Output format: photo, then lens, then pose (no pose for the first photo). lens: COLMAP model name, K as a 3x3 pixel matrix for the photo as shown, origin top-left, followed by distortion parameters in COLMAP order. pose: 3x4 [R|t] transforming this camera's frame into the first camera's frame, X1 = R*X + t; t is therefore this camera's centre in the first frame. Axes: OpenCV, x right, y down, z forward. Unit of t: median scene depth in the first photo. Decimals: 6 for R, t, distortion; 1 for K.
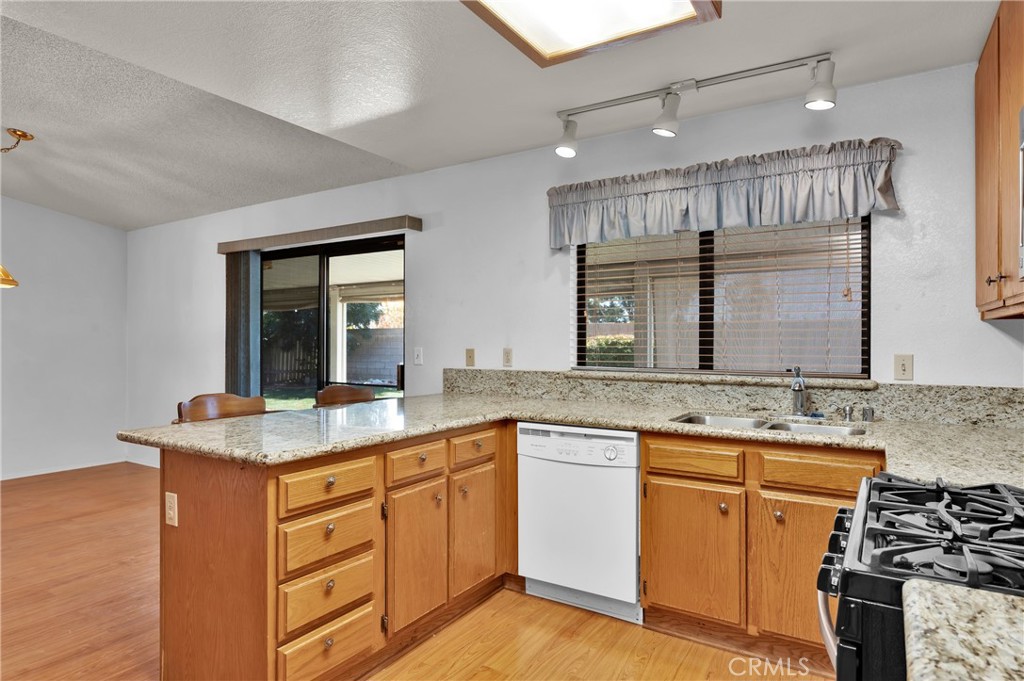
lens RADIAL K [[579.9, 0, 516.4], [0, 579.9, 338.7], [0, 0, 1]] dist [0.003161, 0.001404]
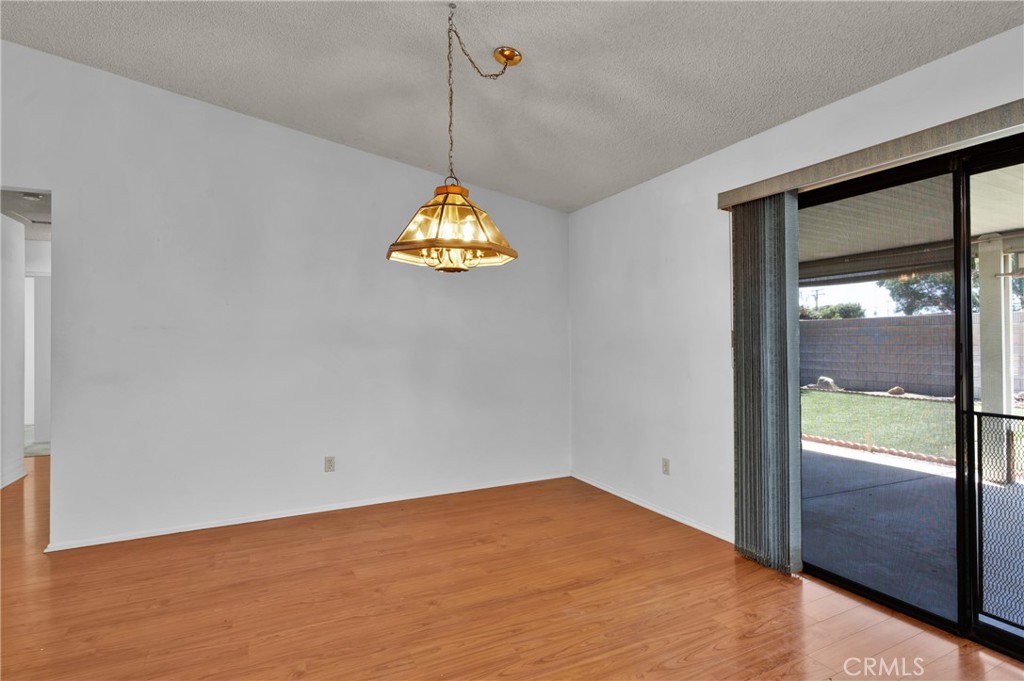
lens RADIAL K [[511.4, 0, 514.6], [0, 511.4, 340.5], [0, 0, 1]] dist [-0.001896, 0.000153]
pose [[0.853629, -0.009449, -0.520795, -0.536549], [0.012560, 0.999918, 0.002445, 0.005120], [0.520730, -0.008628, 0.853678, 0.473898]]
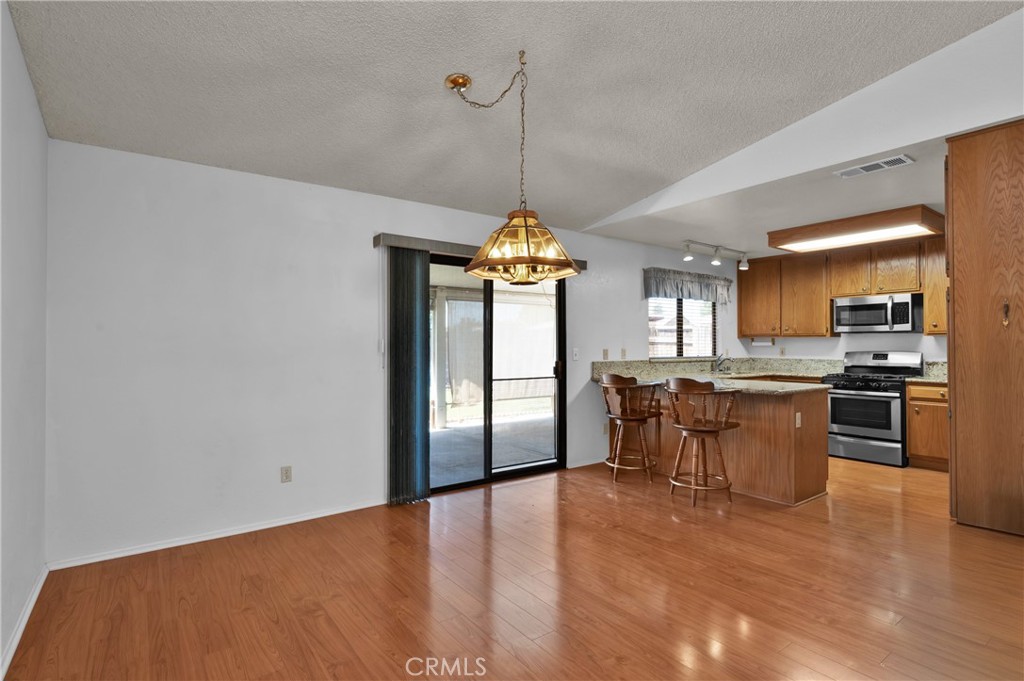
lens RADIAL K [[511.4, 0, 514.6], [0, 511.4, 340.5], [0, 0, 1]] dist [-0.001896, 0.000153]
pose [[0.370596, 0.009571, 0.928745, -1.525702], [-0.003145, 0.999954, -0.009050, 0.006795], [-0.928789, 0.000433, 0.370609, 0.696117]]
